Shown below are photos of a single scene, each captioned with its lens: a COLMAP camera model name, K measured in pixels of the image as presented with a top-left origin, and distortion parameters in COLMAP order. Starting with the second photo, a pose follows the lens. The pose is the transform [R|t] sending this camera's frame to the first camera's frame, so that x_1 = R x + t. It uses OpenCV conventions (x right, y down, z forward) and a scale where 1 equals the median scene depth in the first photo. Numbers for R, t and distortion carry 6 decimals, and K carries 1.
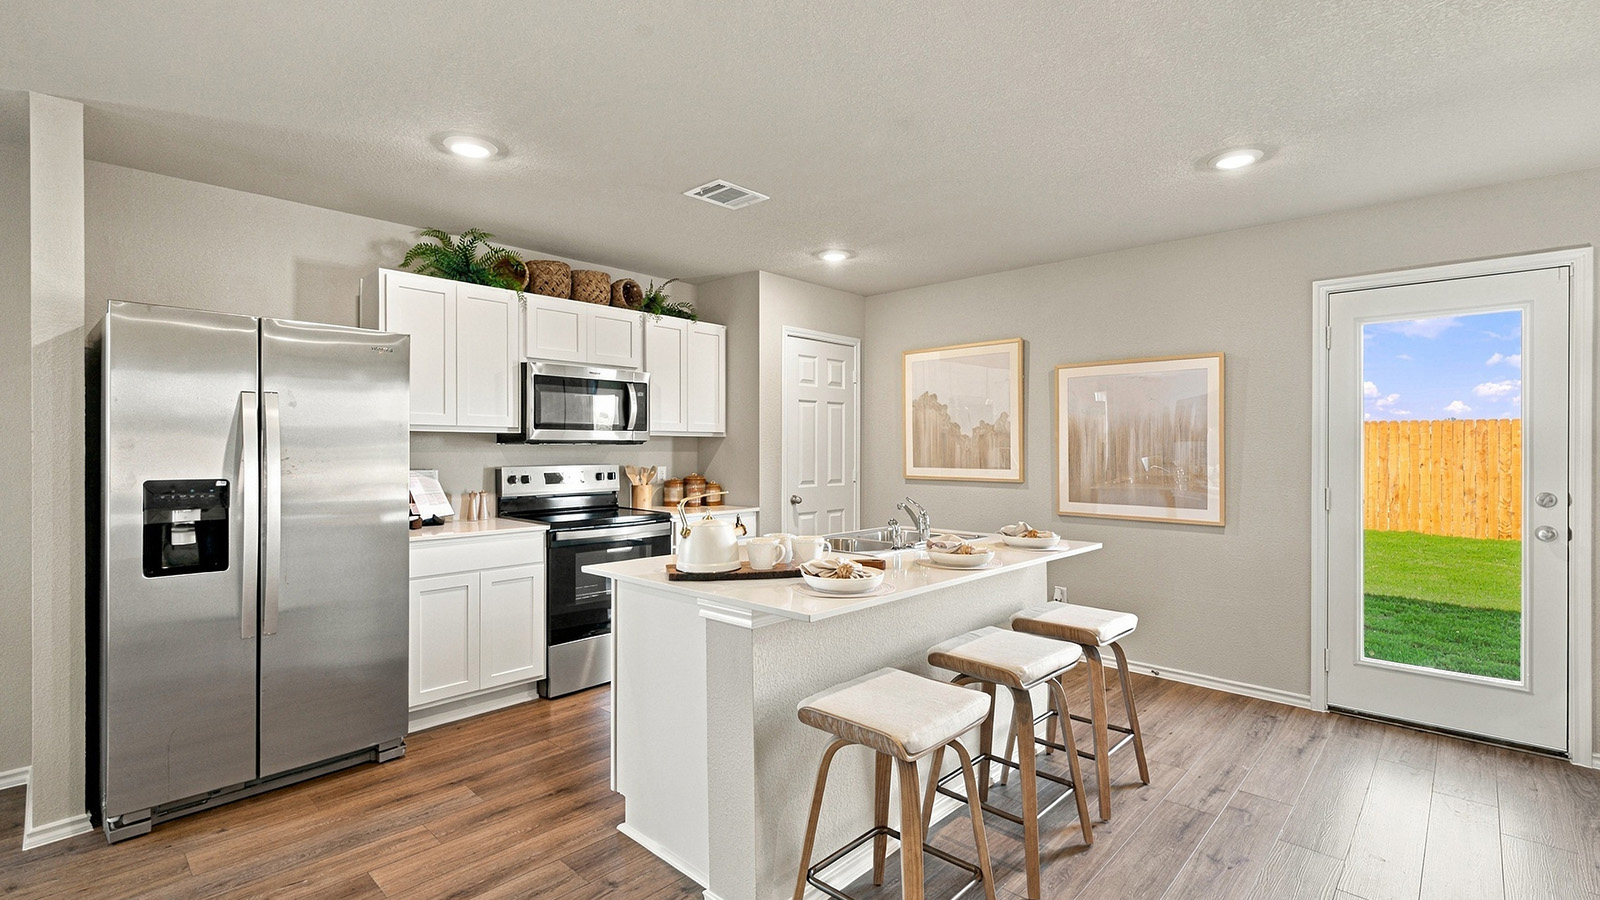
lens RADIAL K [[715.0, 0, 800.0], [0, 715.0, 450.0], [0, 0, 1]] dist [0.000482, -0.000083]
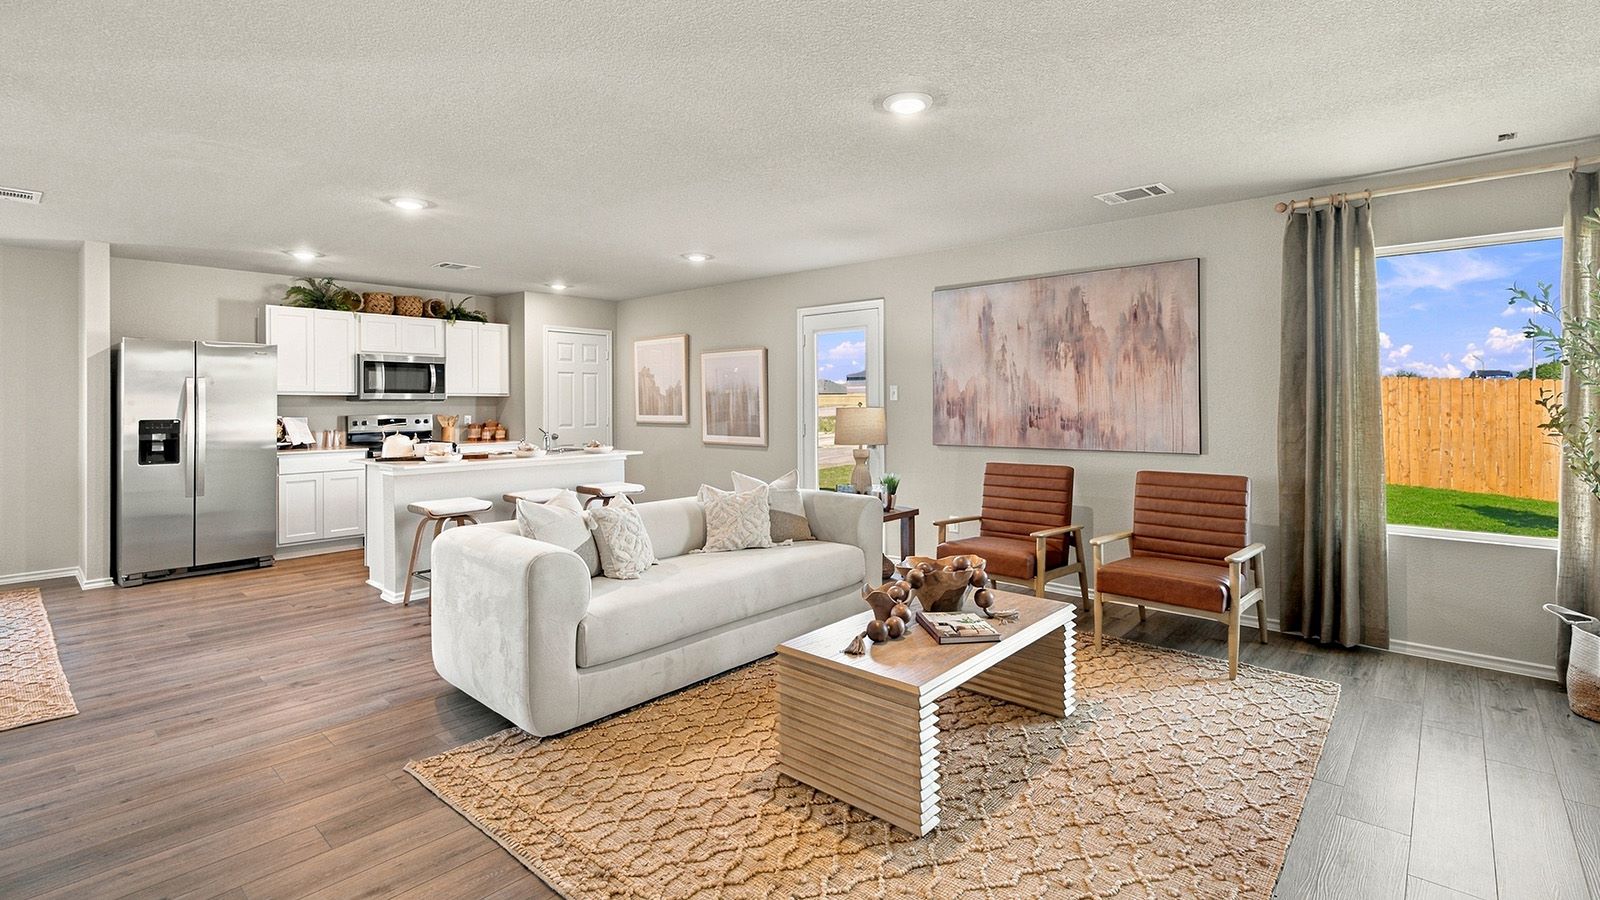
lens RADIAL K [[729.4, 0, 804.6], [0, 729.4, 400.2], [0, 0, 1]] dist [-0.000148, 0.000175]
pose [[0.999620, -0.005688, 0.026964, 0.598014], [0.005902, 0.999952, -0.007868, 0.007670], [-0.026918, 0.008024, 0.999605, -0.727969]]
